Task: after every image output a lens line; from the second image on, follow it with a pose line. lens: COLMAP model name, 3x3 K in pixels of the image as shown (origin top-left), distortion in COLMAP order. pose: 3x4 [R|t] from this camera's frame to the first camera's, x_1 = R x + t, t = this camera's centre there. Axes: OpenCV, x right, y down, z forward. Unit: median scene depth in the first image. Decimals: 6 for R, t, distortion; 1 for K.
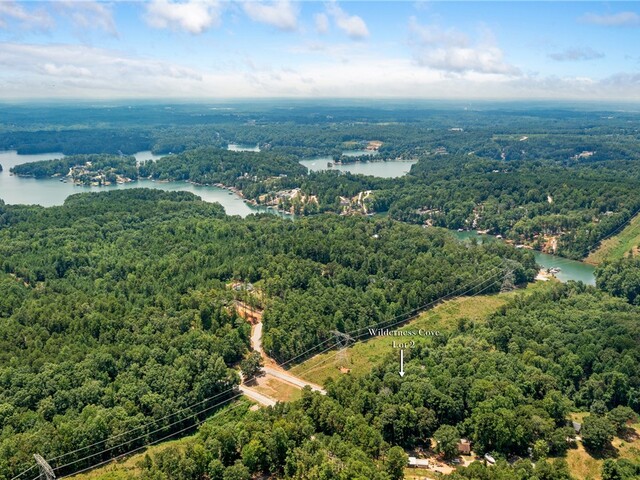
lens RADIAL K [[561.8, 0, 320.0], [0, 561.8, 240.0], [0, 0, 1]] dist [-0.020352, -0.000198]
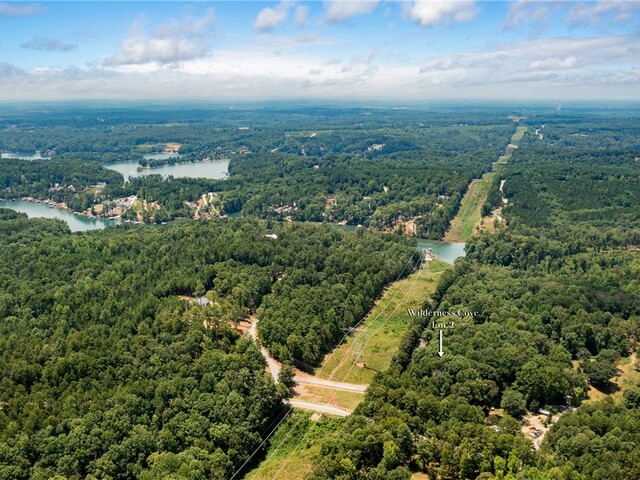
lens RADIAL K [[561.8, 0, 320.0], [0, 561.8, 240.0], [0, 0, 1]] dist [-0.020352, -0.000198]
pose [[0.923744, -0.101167, 0.369407, -0.109624], [0.101166, 0.994680, 0.019429, -0.005948], [-0.369407, 0.019424, 0.929065, 0.022468]]
